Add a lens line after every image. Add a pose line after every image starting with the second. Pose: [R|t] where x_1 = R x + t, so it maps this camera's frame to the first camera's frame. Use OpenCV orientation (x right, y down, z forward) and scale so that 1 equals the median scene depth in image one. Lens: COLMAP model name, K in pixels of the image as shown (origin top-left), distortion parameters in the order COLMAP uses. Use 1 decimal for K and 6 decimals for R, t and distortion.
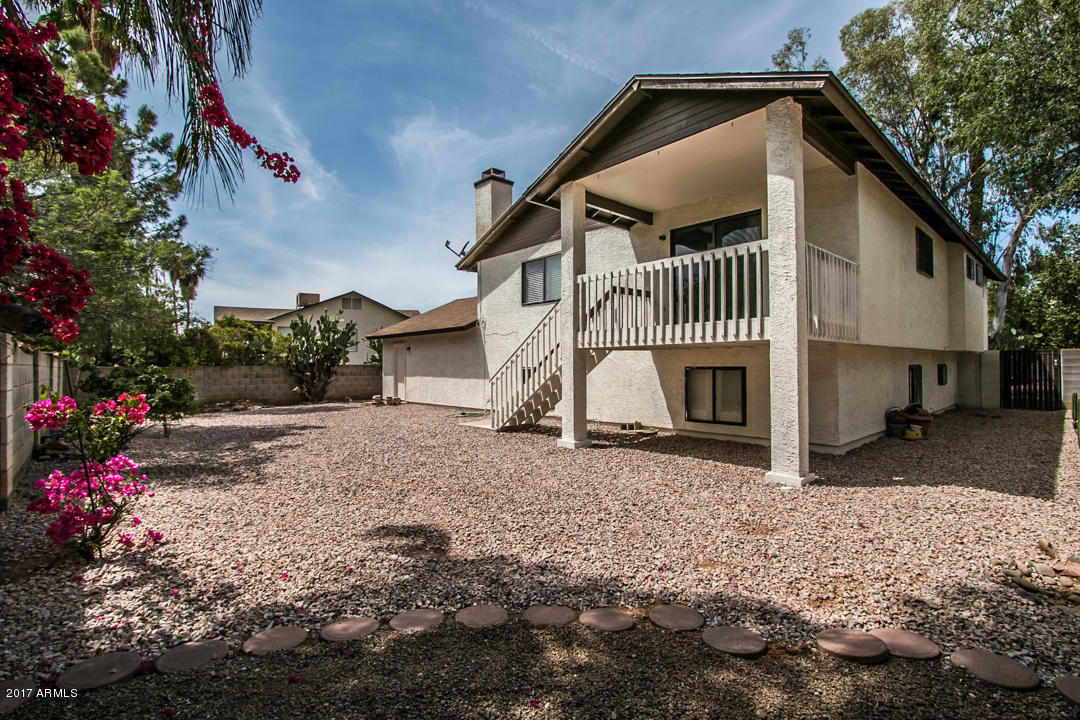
lens RADIAL K [[509.6, 0, 537.8], [0, 509.6, 373.8], [0, 0, 1]] dist [-0.012711, -0.000404]
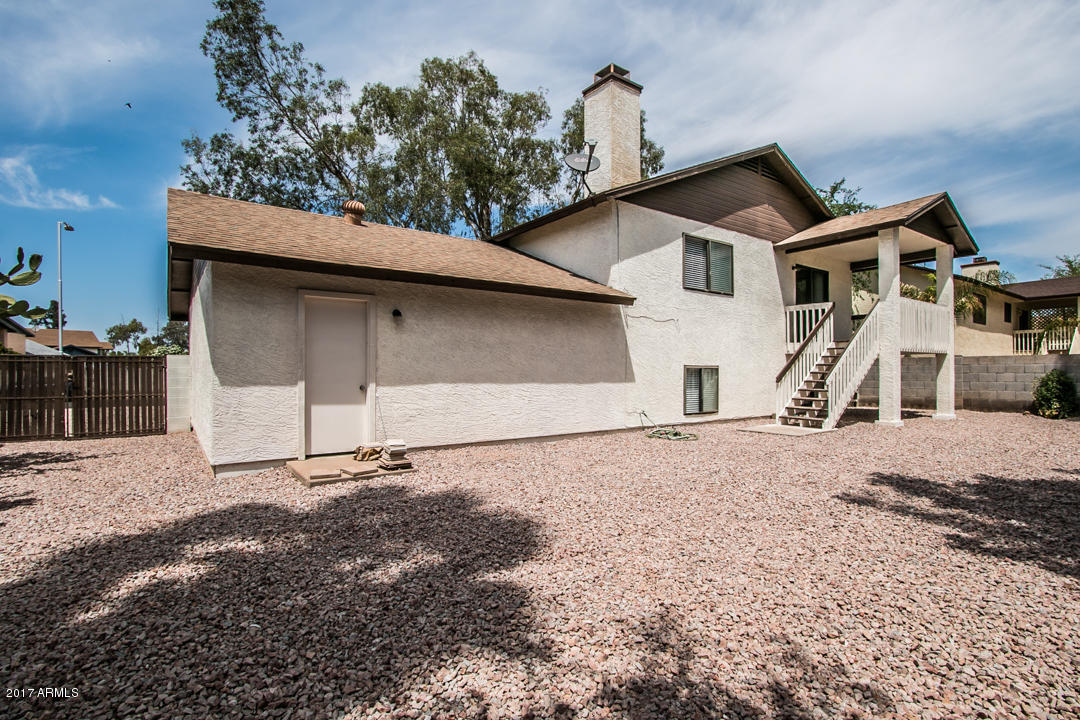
lens RADIAL K [[509.6, 0, 537.8], [0, 509.6, 373.8], [0, 0, 1]] dist [-0.012711, -0.000404]
pose [[0.137474, 0.003456, 0.990499, -0.774244], [0.010608, 0.999931, -0.004962, 0.000492], [-0.990449, 0.011189, 0.137427, 1.021432]]
